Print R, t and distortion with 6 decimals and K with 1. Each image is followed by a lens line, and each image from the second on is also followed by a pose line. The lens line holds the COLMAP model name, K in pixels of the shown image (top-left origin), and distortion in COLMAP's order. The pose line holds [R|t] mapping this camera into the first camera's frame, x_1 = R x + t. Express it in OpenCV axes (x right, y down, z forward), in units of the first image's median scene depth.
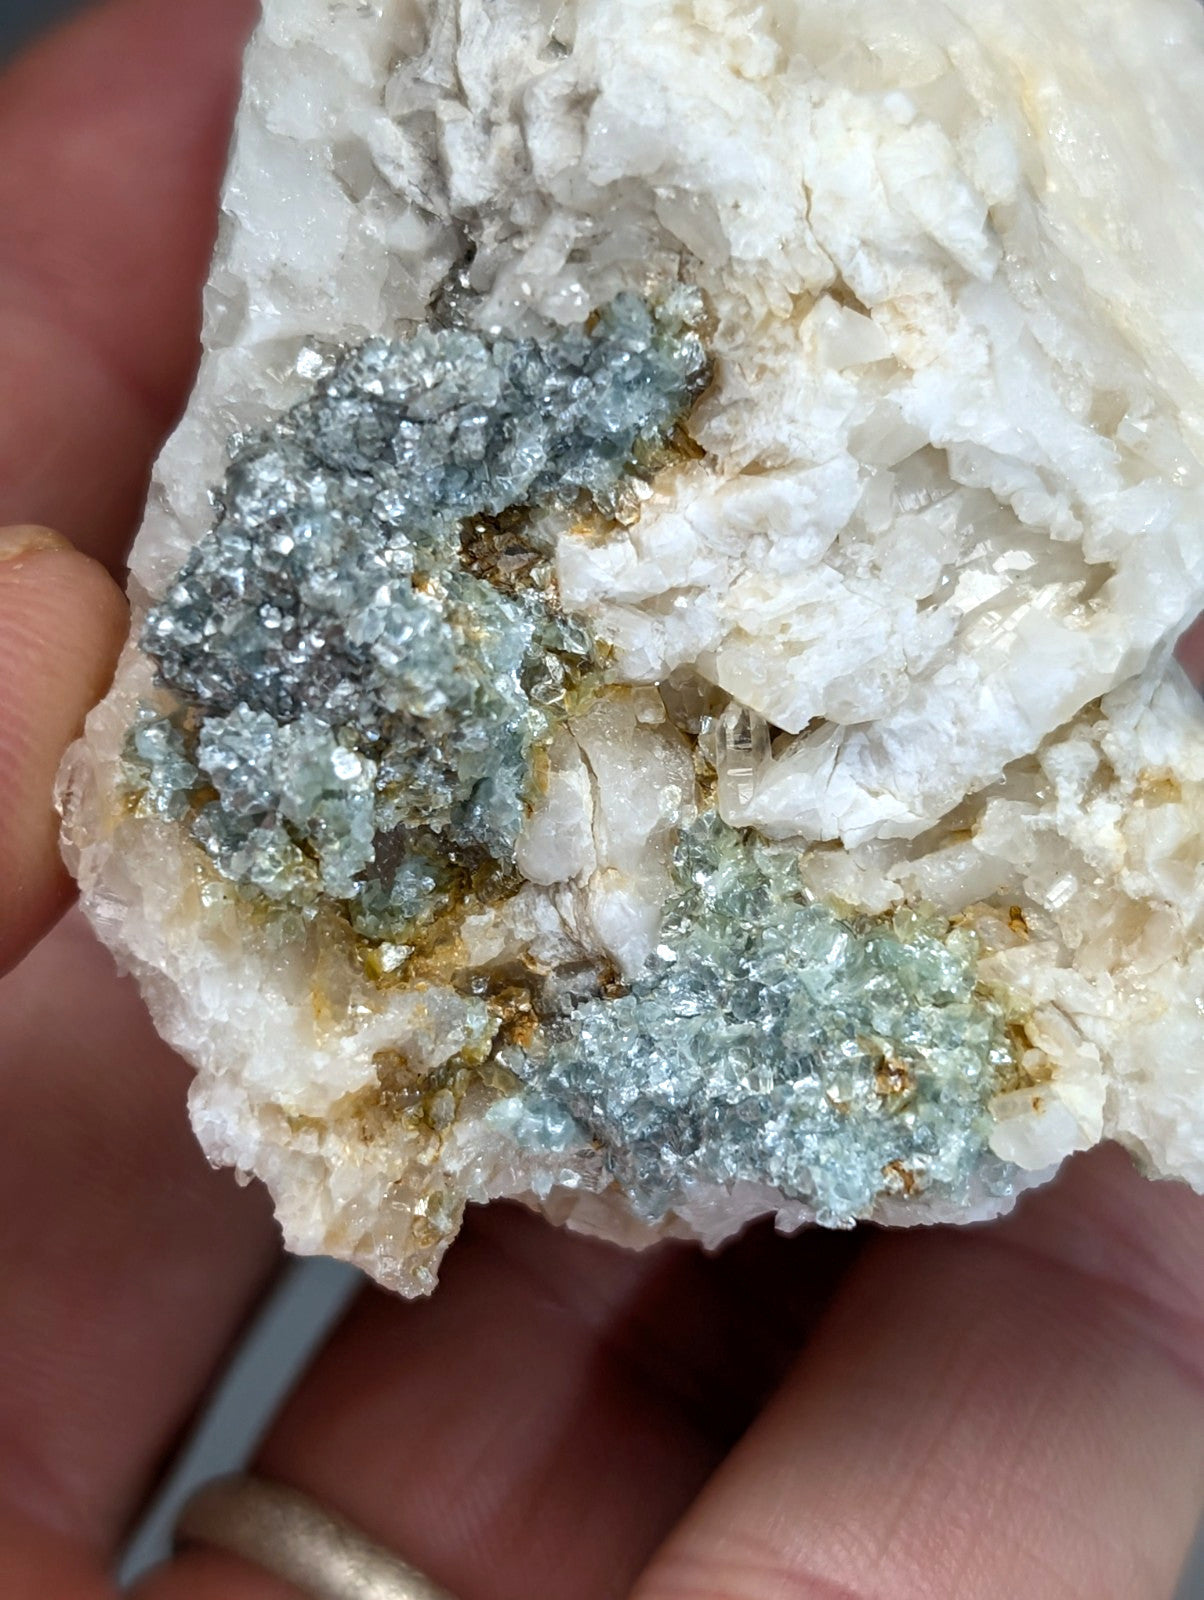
lens RADIAL K [[3382.9, 0, 618.2], [0, 3382.9, 797.3], [0, 0, 1]] dist [0.125750, 0.000000]
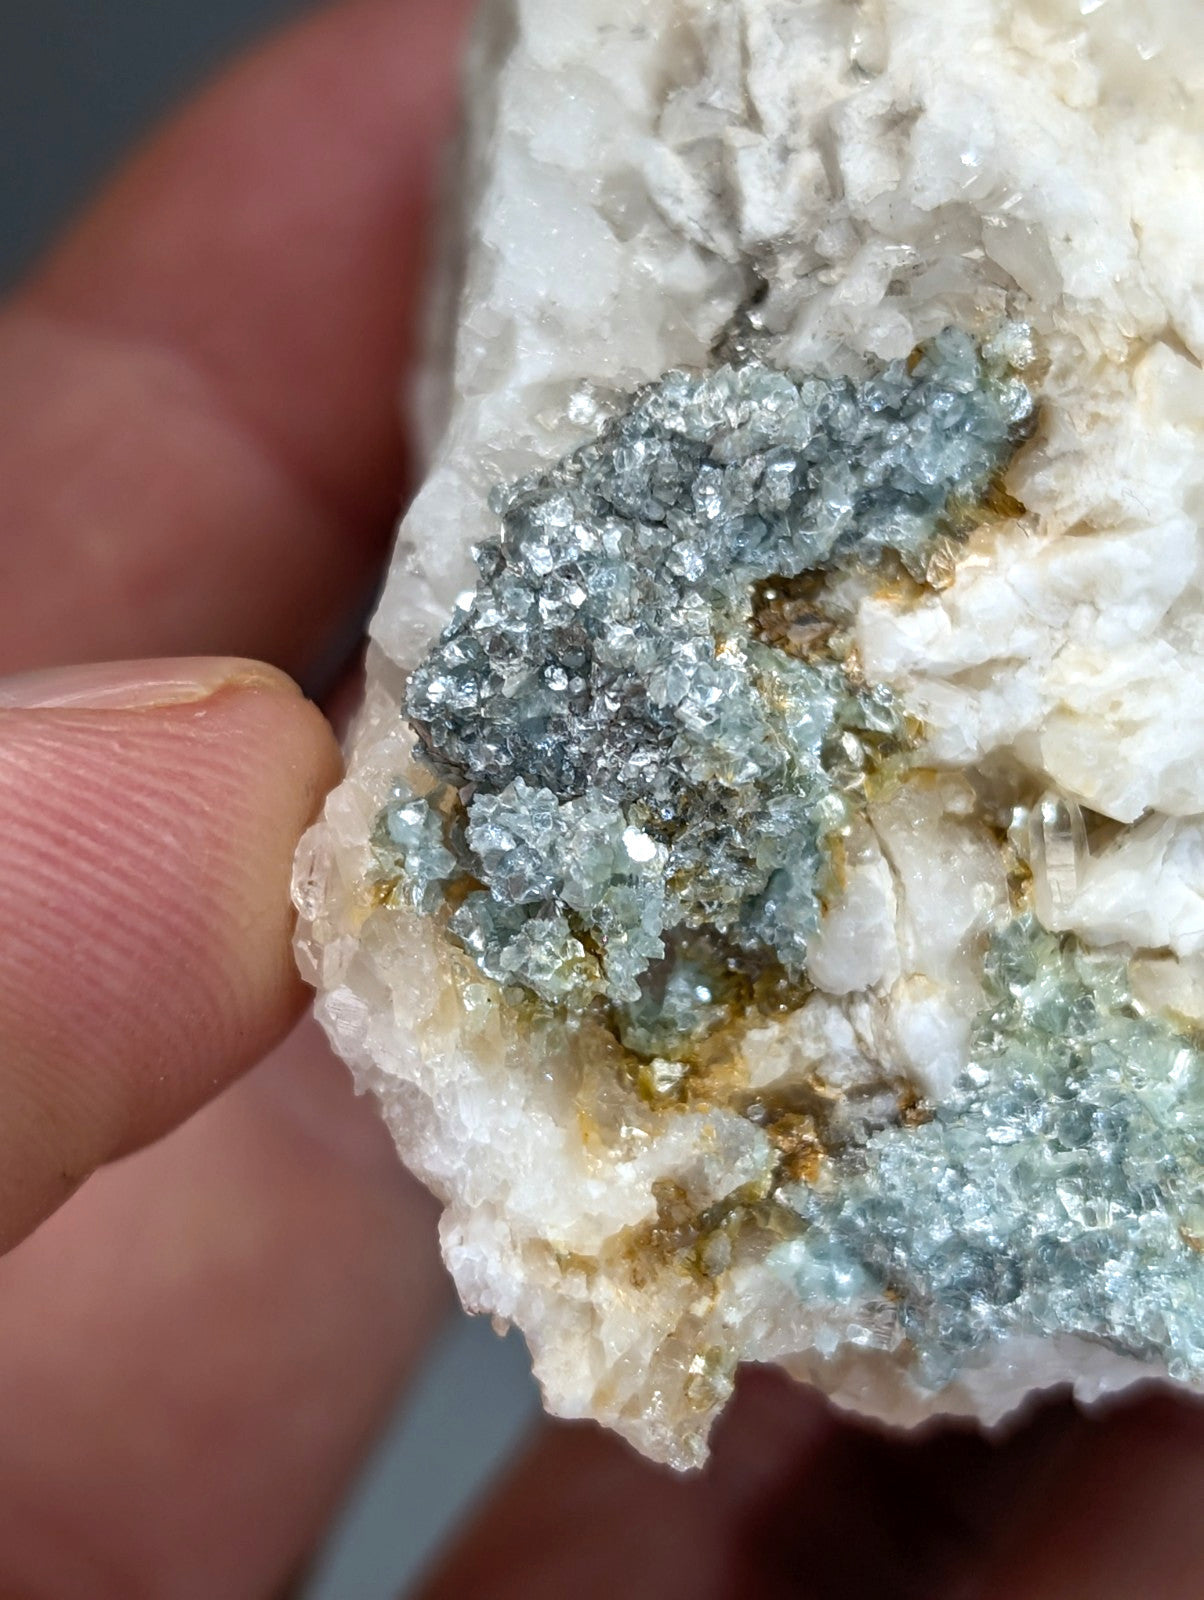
lens RADIAL K [[3382.9, 0, 596.8], [0, 3382.9, 786.1], [0, 0, 1]] dist [0.125750, 0.000000]
pose [[0.998027, 0.012915, 0.061446, -0.141364], [-0.006652, 0.994858, -0.101058, 0.062077], [-0.062436, 0.100450, 0.992981, 0.119900]]
